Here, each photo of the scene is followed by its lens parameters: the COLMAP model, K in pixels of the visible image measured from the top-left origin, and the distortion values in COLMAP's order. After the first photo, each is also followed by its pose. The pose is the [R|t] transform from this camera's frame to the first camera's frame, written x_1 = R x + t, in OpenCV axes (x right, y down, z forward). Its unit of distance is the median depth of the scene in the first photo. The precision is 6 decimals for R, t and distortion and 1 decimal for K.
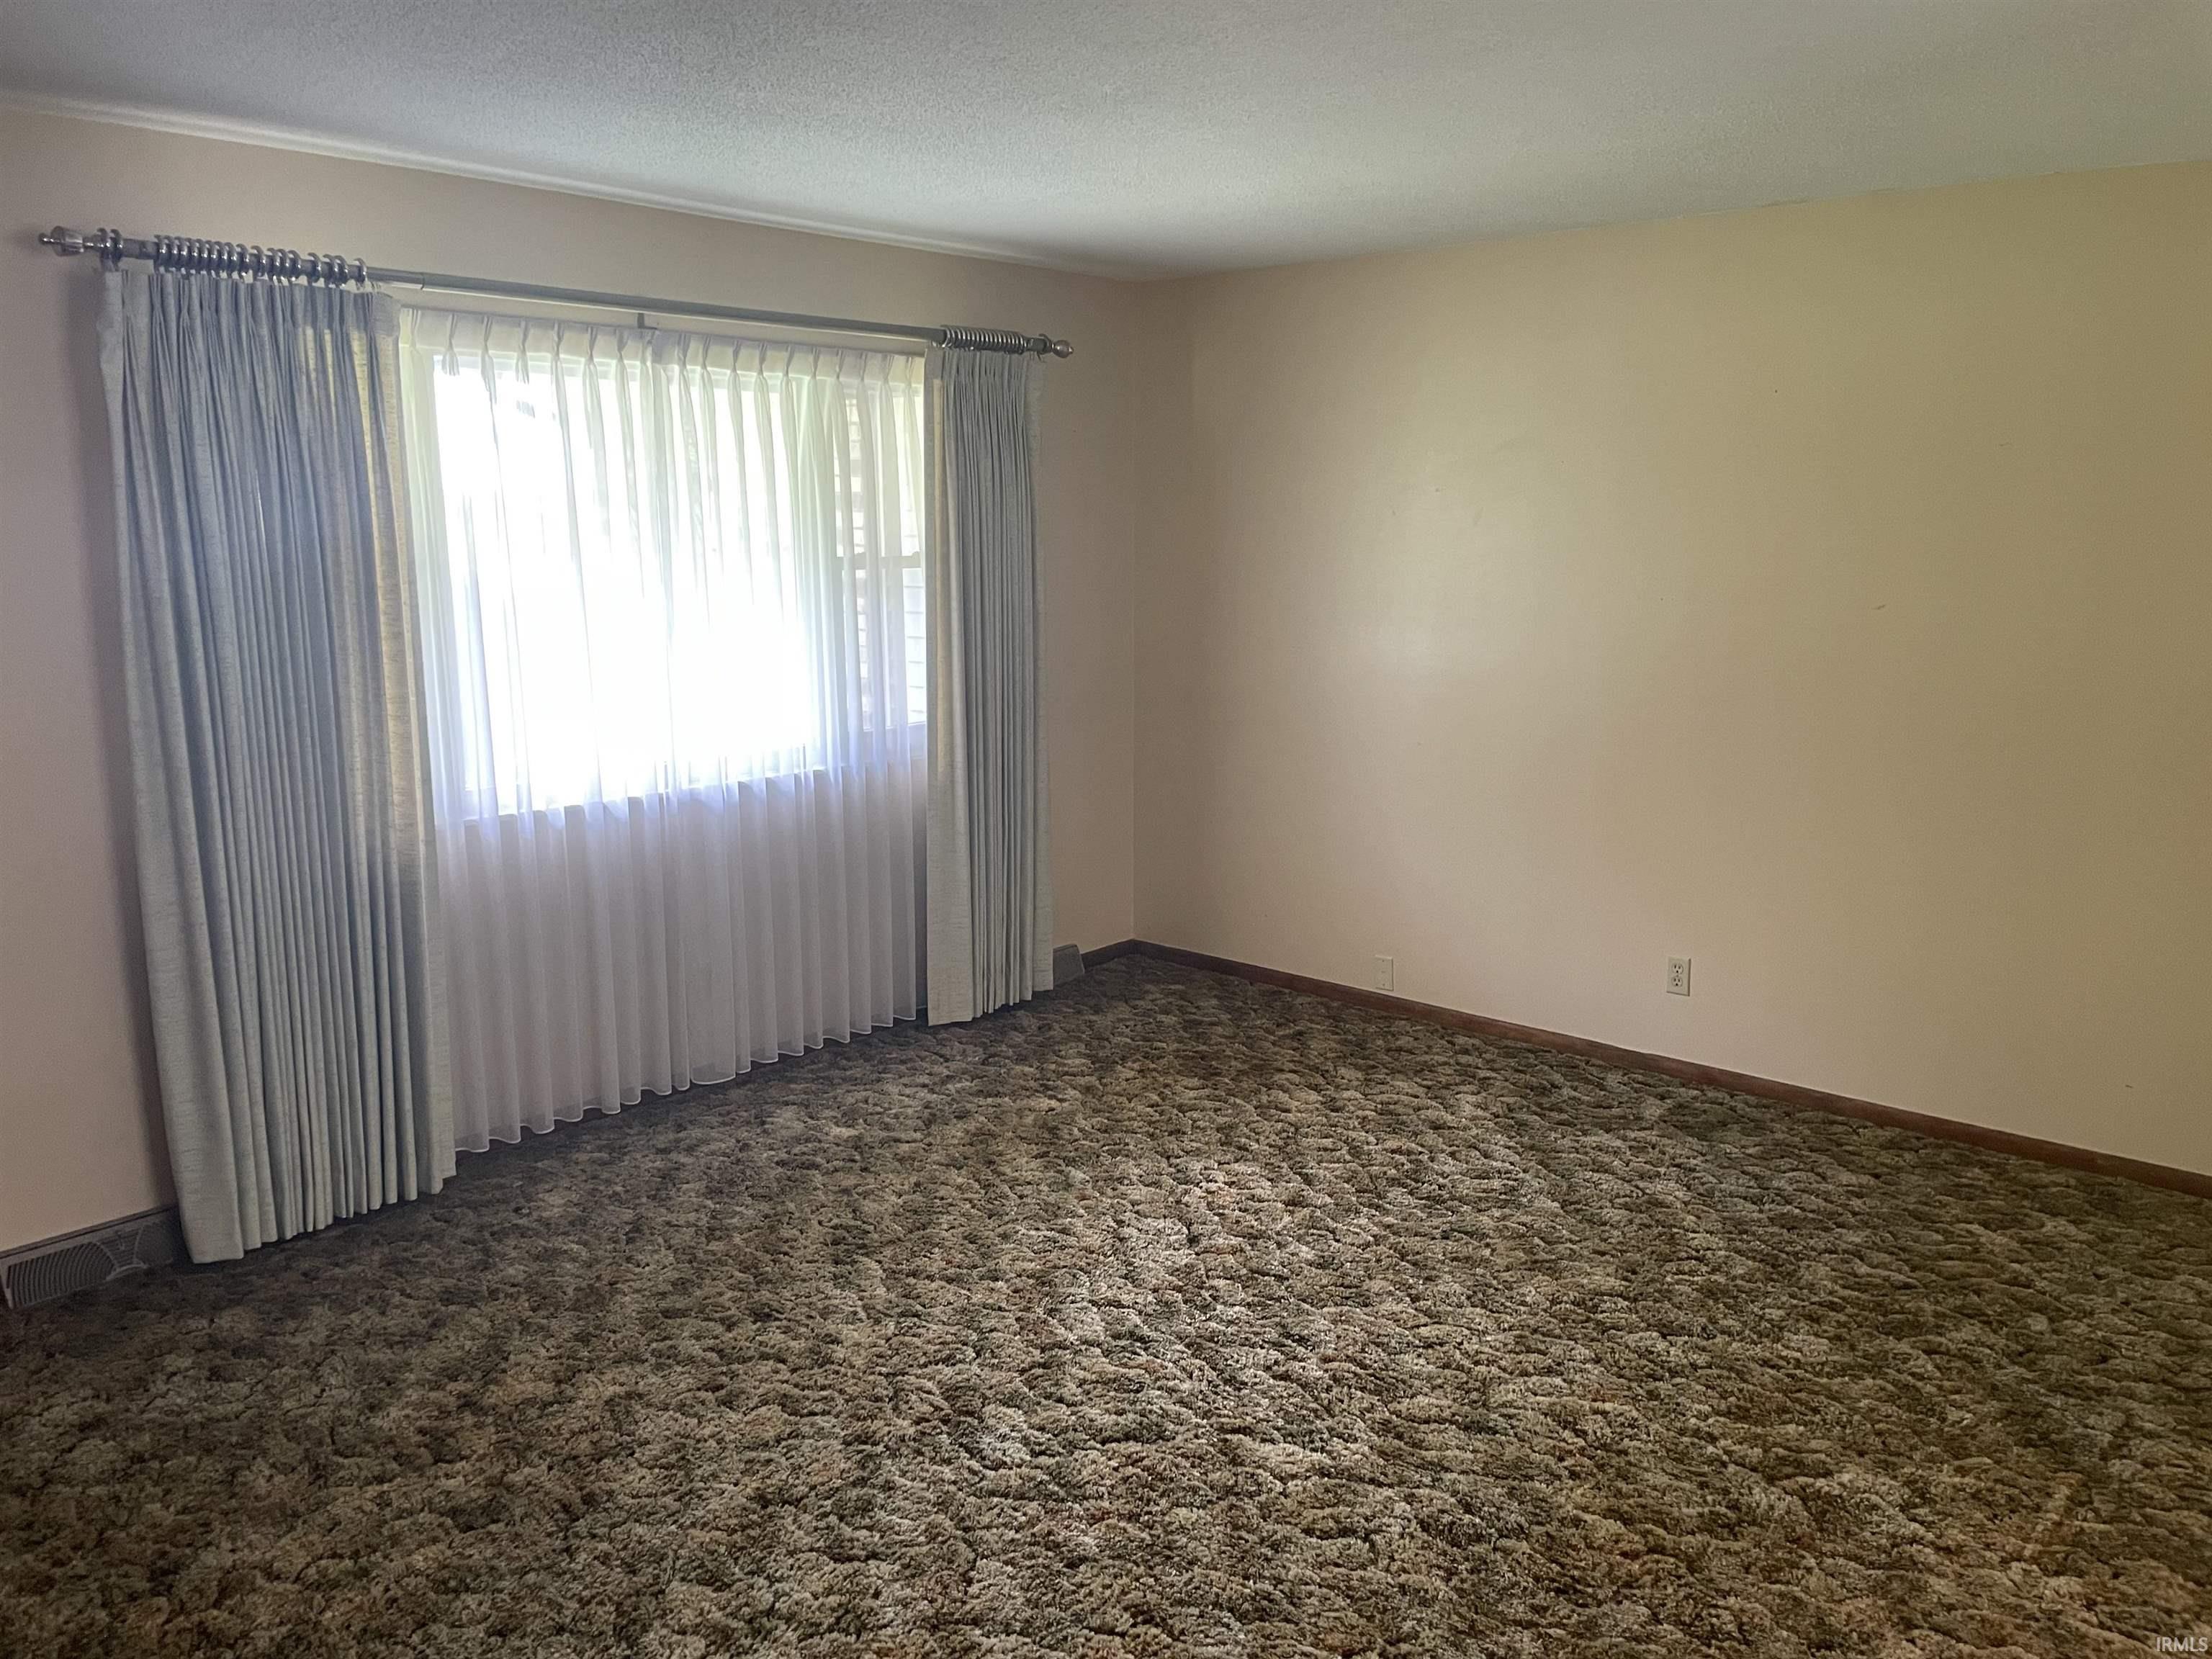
lens RADIAL K [[1671.3, 0, 1122.0], [0, 1671.3, 790.3], [0, 0, 1]] dist [0.089954, -0.115642]
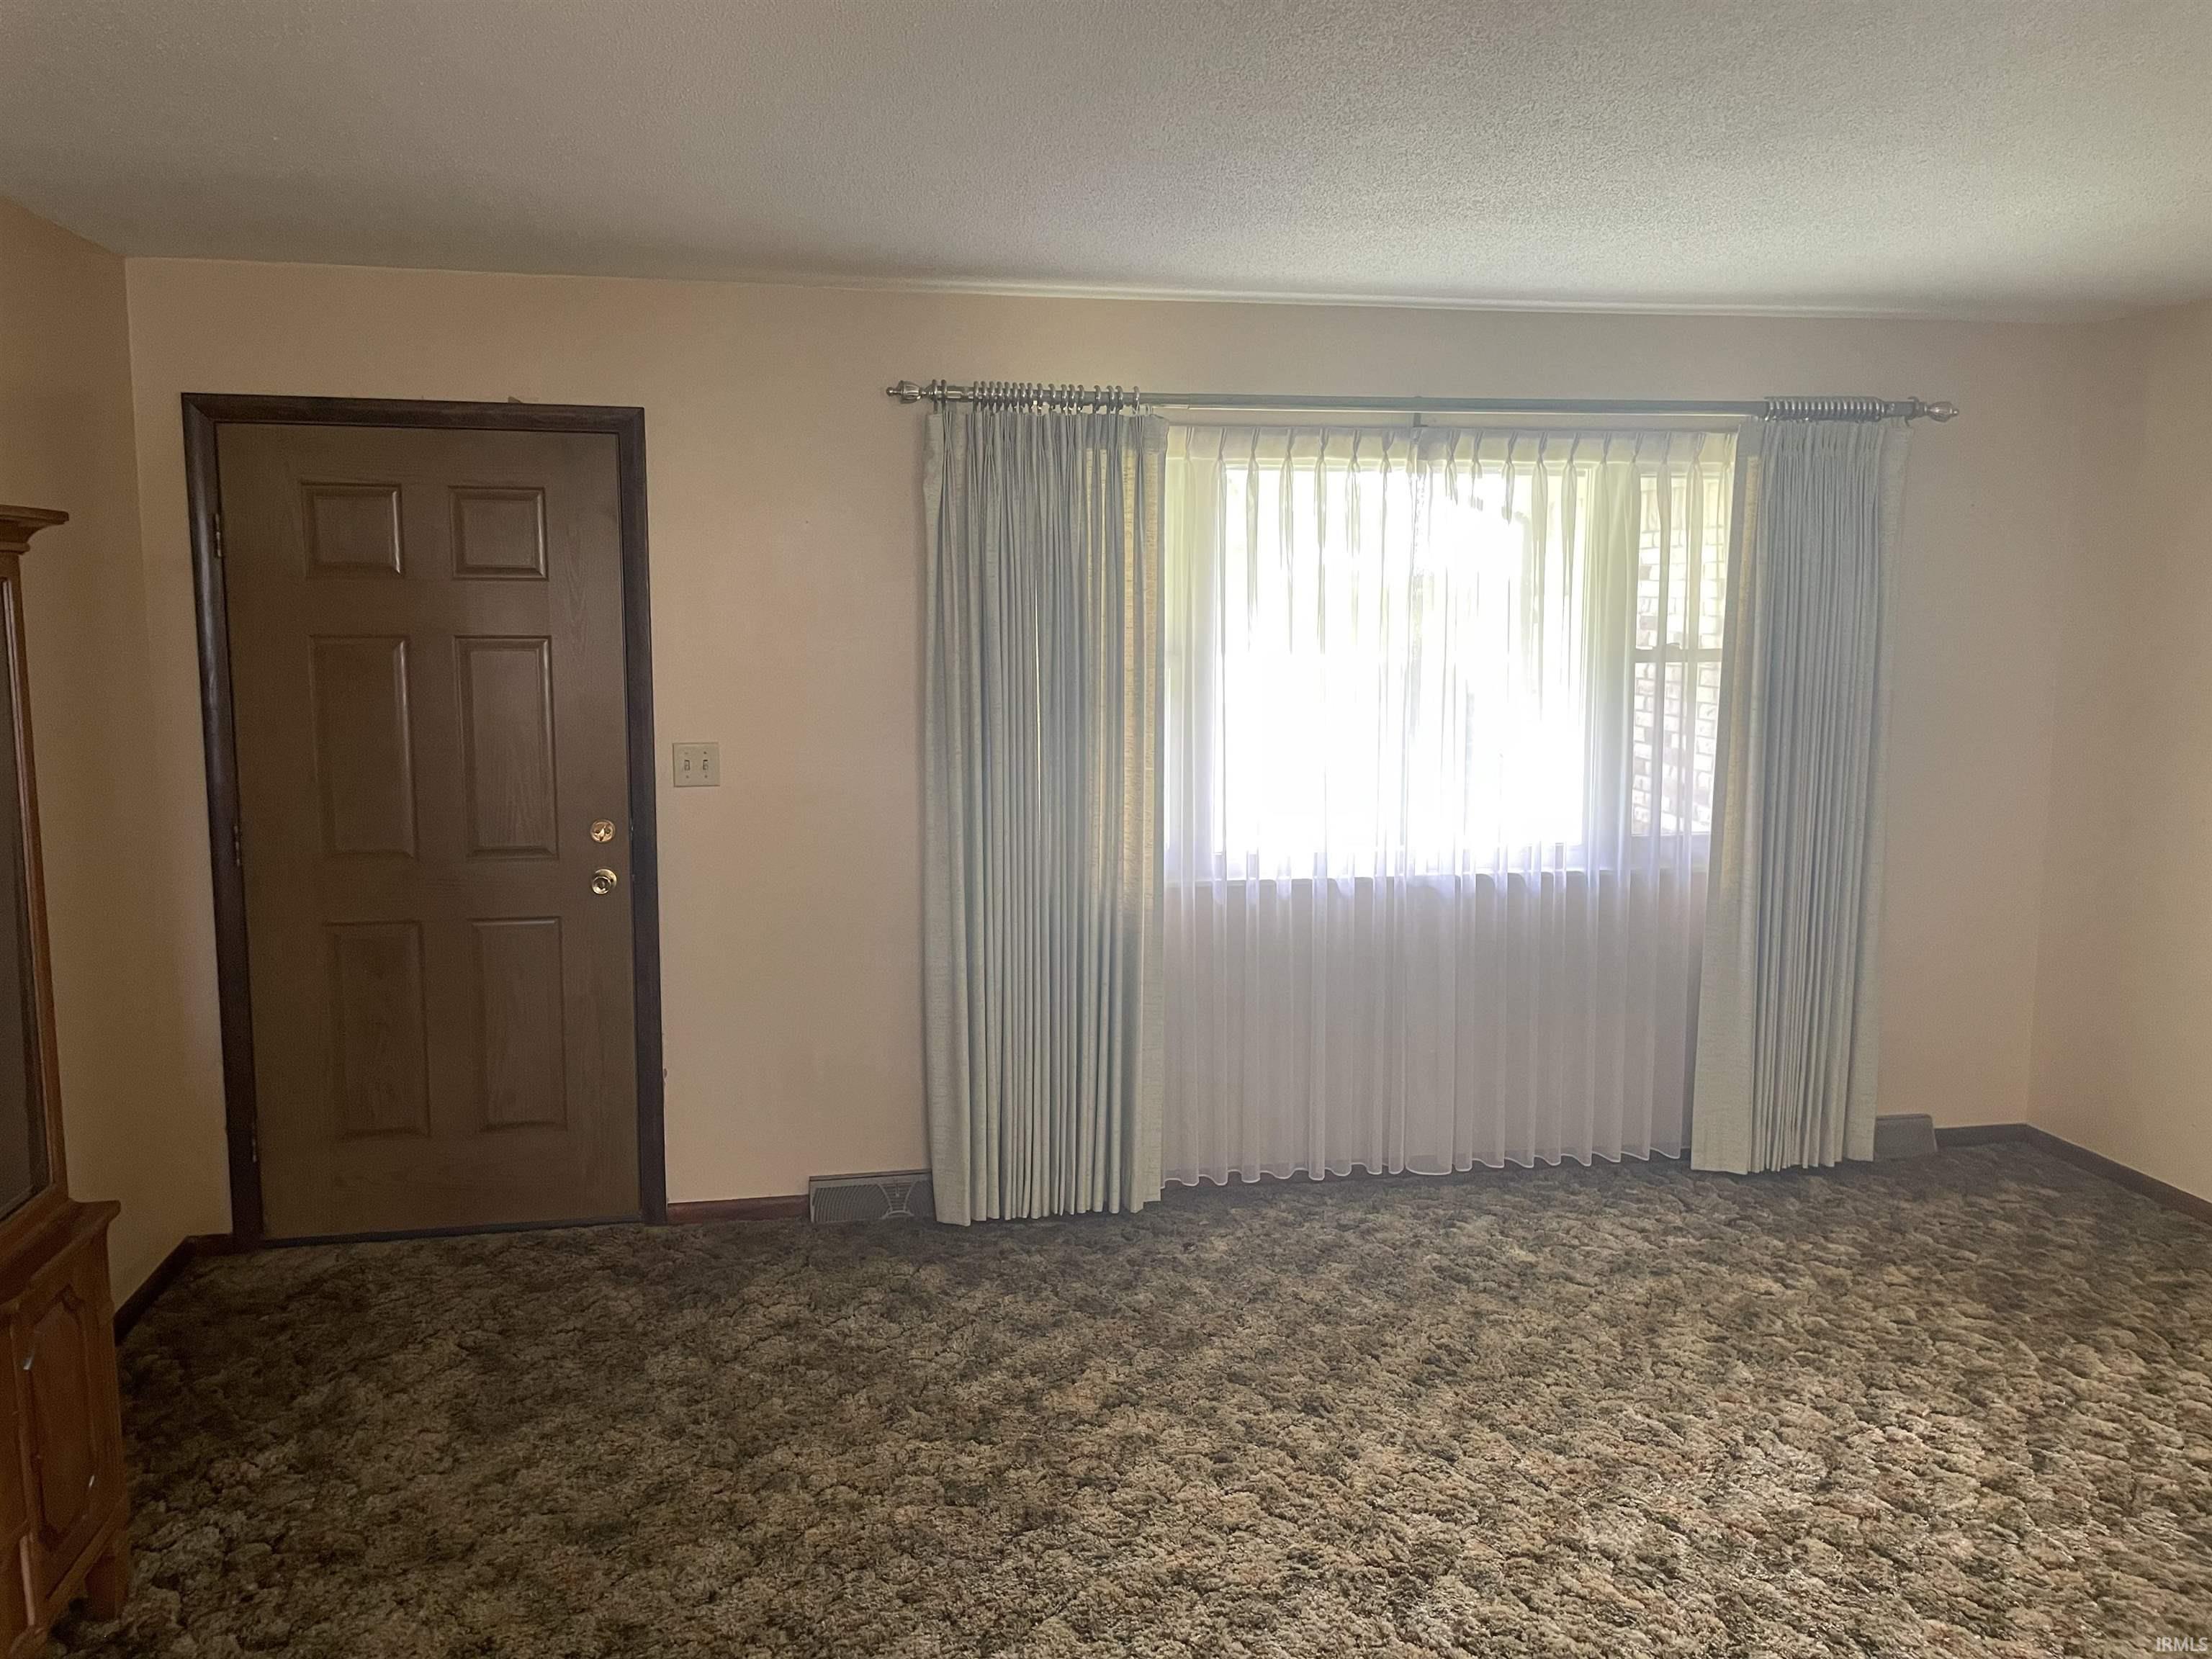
lens RADIAL K [[1671.3, 0, 1109.1], [0, 1671.3, 782.6], [0, 0, 1]] dist [0.089954, -0.115642]
pose [[0.777622, 0.067633, -0.625084, 0.257835], [-0.104791, 0.994233, -0.022789, -0.015770], [0.619938, 0.083224, 0.780225, 0.112049]]
